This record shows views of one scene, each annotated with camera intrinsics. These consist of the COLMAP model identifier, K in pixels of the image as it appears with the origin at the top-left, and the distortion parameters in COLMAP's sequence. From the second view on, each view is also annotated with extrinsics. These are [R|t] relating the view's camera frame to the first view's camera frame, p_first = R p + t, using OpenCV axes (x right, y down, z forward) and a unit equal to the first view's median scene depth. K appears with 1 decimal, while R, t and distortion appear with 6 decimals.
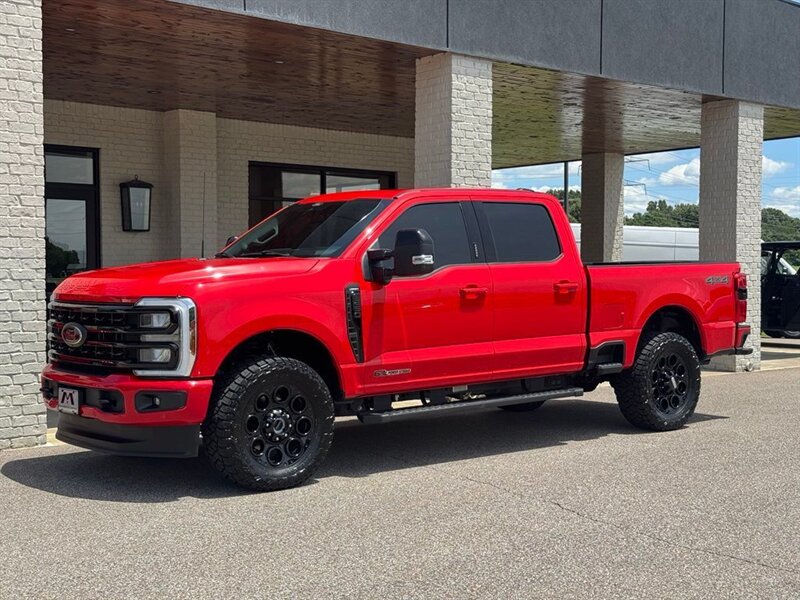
lens RADIAL K [[1105.2, 0, 397.0], [0, 1105.2, 297.2], [0, 0, 1]] dist [0.199405, -0.446604]
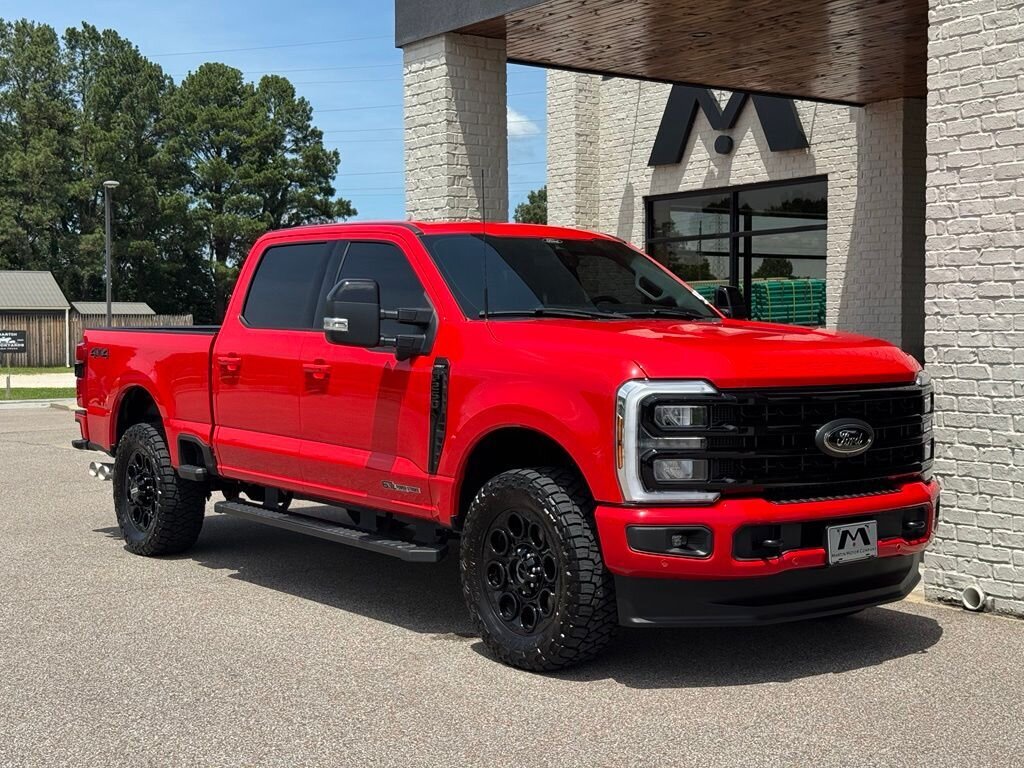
lens RADIAL K [[1420.0, 0, 512.0], [0, 1420.0, 384.0], [0, 0, 1]] dist [0.187951, -0.431451]
pose [[-0.065263, 0.040829, -0.997032, 0.695251], [-0.015985, 0.998992, 0.041955, -0.026119], [0.997740, 0.018676, -0.064545, 0.861467]]
